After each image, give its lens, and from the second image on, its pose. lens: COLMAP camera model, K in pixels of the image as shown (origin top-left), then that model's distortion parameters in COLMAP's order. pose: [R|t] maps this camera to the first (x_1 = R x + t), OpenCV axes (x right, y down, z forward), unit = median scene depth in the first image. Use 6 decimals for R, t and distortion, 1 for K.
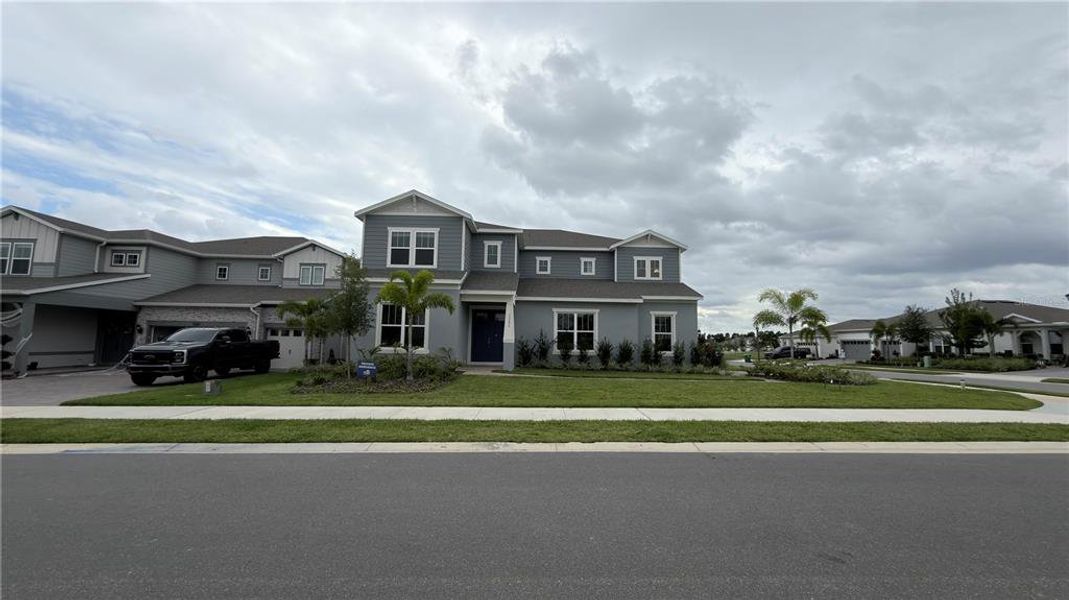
lens RADIAL K [[433.0, 0, 534.5], [0, 433.0, 300.0], [0, 0, 1]] dist [0.000430, 0.000003]
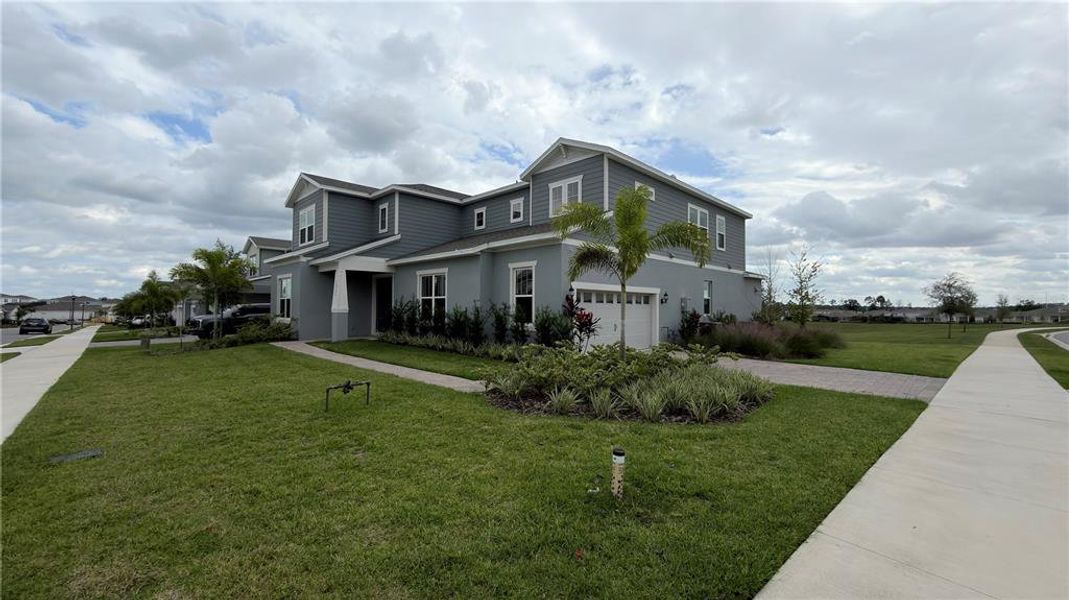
lens RADIAL K [[433.0, 0, 534.5], [0, 433.0, 300.0], [0, 0, 1]] dist [0.000430, 0.000003]
pose [[0.704044, -0.031632, -0.709452, 0.770632], [0.080149, 0.996164, 0.035122, 0.061615], [0.705619, -0.081589, 0.703878, 0.548067]]
